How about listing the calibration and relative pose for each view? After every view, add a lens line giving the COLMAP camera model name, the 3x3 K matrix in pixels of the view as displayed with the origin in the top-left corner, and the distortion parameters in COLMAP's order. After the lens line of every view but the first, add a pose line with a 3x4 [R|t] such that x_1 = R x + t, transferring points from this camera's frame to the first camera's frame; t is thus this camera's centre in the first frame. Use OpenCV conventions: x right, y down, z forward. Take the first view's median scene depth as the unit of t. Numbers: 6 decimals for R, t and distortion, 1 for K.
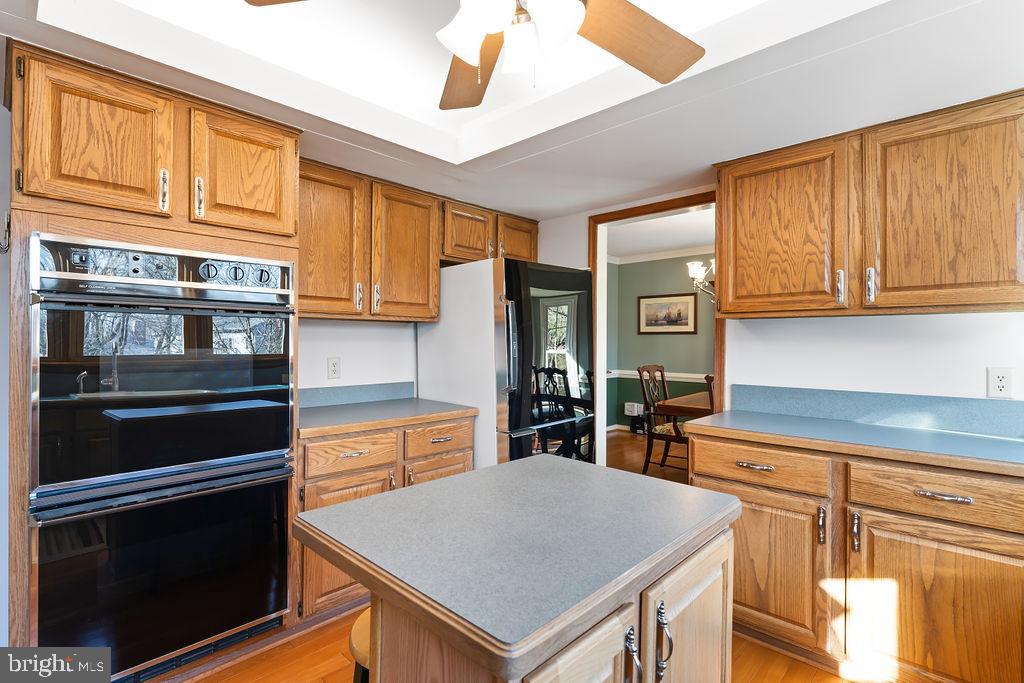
lens RADIAL K [[494.2, 0, 514.1], [0, 494.2, 340.2], [0, 0, 1]] dist [-0.004175, -0.000379]
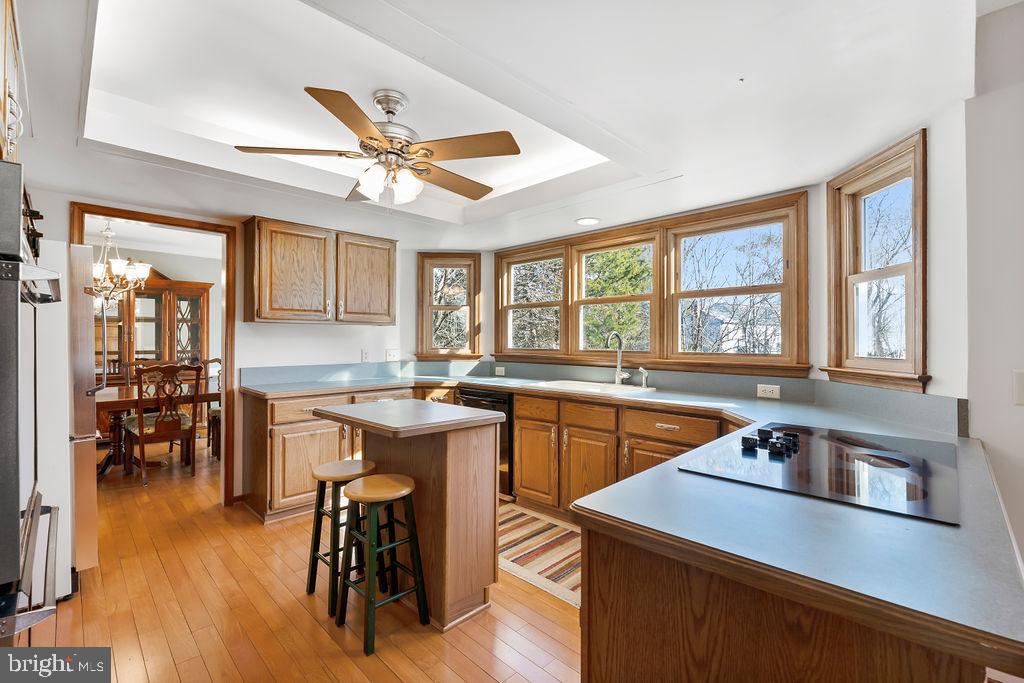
lens RADIAL K [[441.3, 0, 504.6], [0, 441.3, 337.9], [0, 0, 1]] dist [-0.006350, 0.001056]
pose [[0.017499, -0.002496, 0.999844, -1.041160], [-0.005478, 0.999982, 0.002592, -0.004911], [-0.999832, -0.005523, 0.017485, 0.289898]]
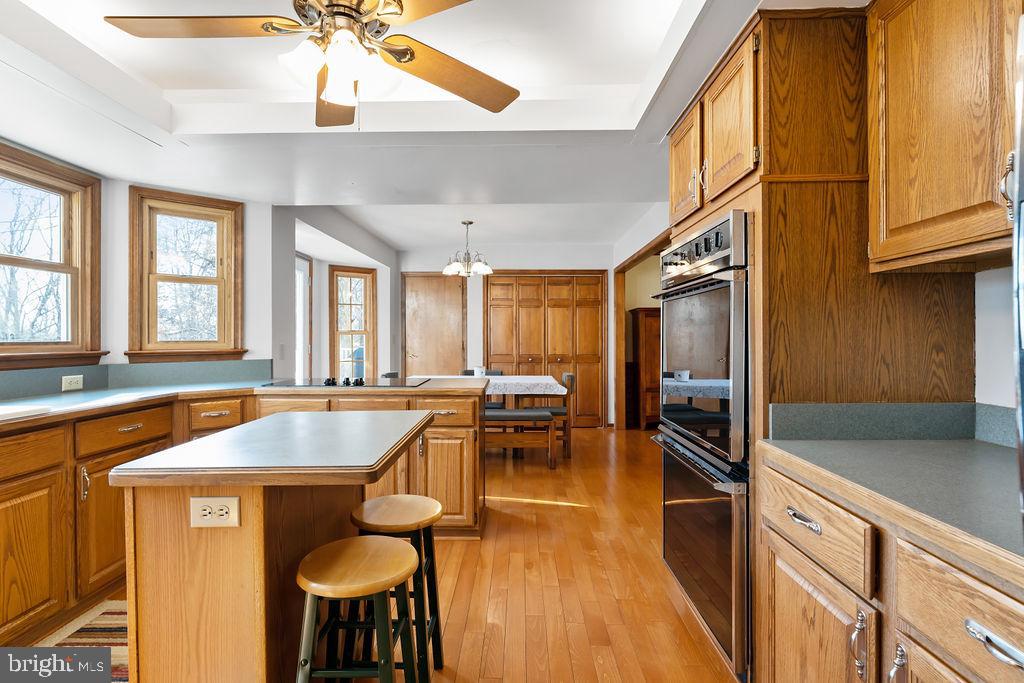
lens RADIAL K [[481.3, 0, 513.2], [0, 481.3, 339.7], [0, 0, 1]] dist [-0.001915, -0.000071]
pose [[-0.726512, -0.003583, -0.687144, 0.310518], [-0.005959, 0.999982, 0.001085, 0.029874], [0.687128, 0.004883, -0.726520, 1.270977]]
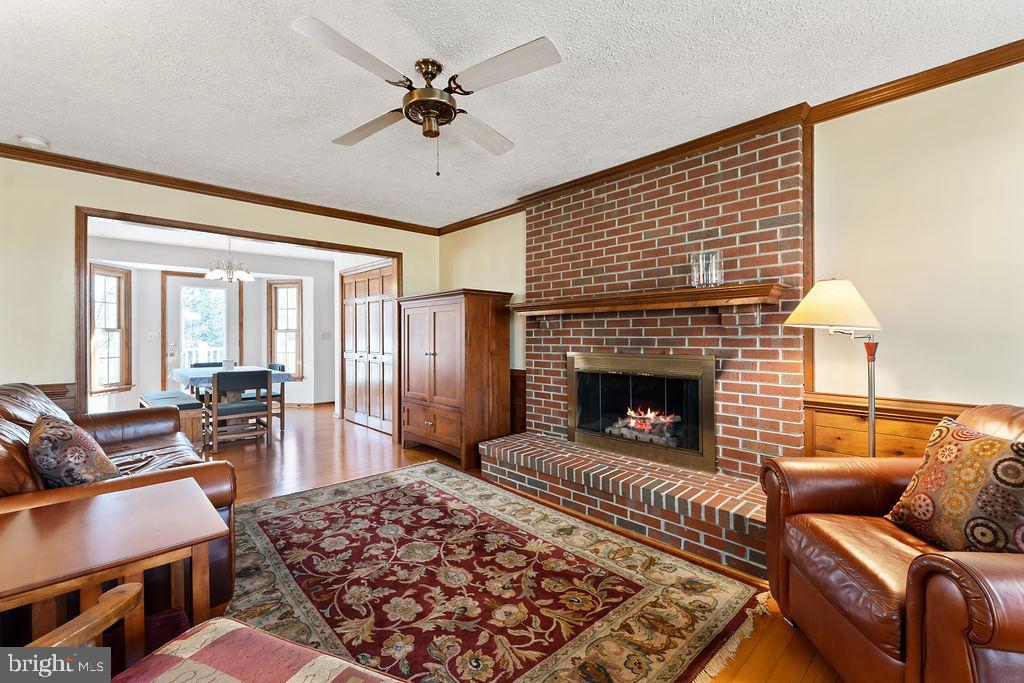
lens RADIAL K [[441.3, 0, 512.0], [0, 441.3, 341.5], [0, 0, 1]] dist [-0.006350, 0.001056]
pose [[-0.998875, -0.002711, 0.047352, -3.137489], [-0.001890, 0.999847, 0.017380, 0.015485], [-0.047392, 0.017271, -0.998727, 1.859915]]
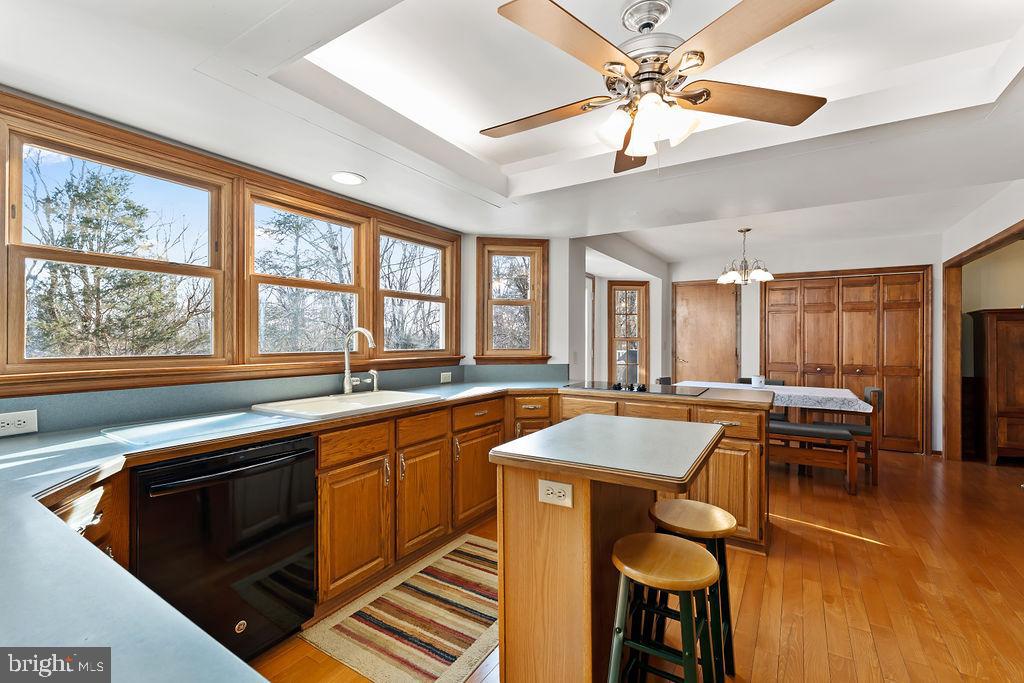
lens RADIAL K [[441.3, 0, 522.1], [0, 441.3, 342.2], [0, 0, 1]] dist [-0.006350, 0.001056]
pose [[-0.978257, -0.006680, -0.207287, 0.352008], [-0.007232, 0.999972, 0.001905, 0.009674], [0.207268, 0.003363, -0.978278, 1.273087]]
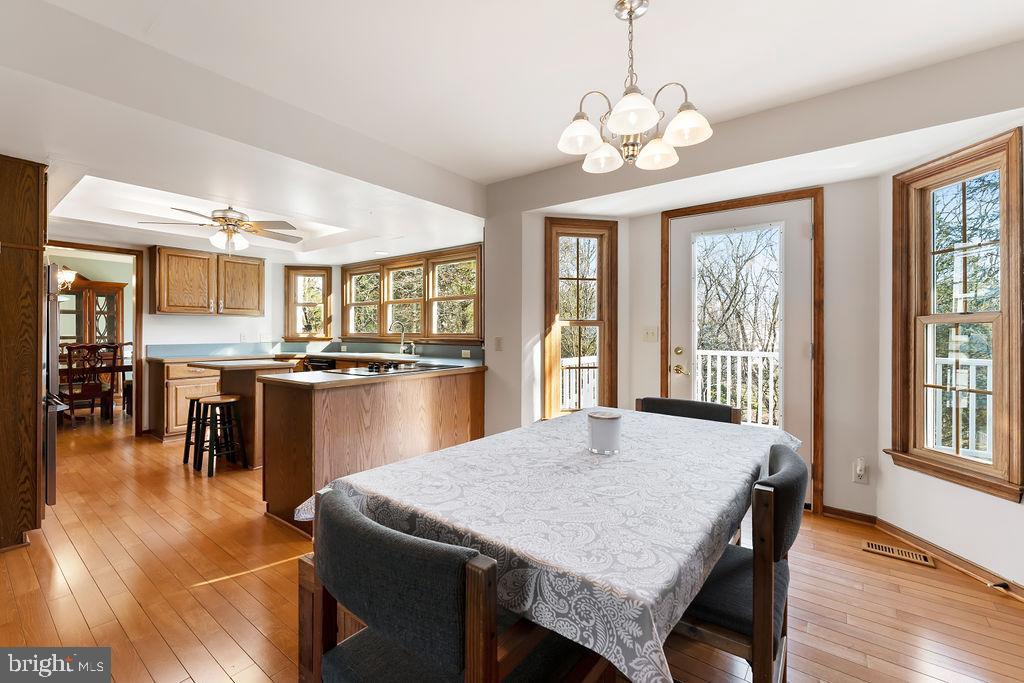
lens RADIAL K [[441.3, 0, 506.3], [0, 441.3, 332.8], [0, 0, 1]] dist [-0.006350, 0.001056]
pose [[-0.107567, -0.006089, 0.994179, -2.082954], [-0.005521, 0.999969, 0.005527, 0.025679], [-0.994183, -0.004894, -0.107597, -0.435180]]
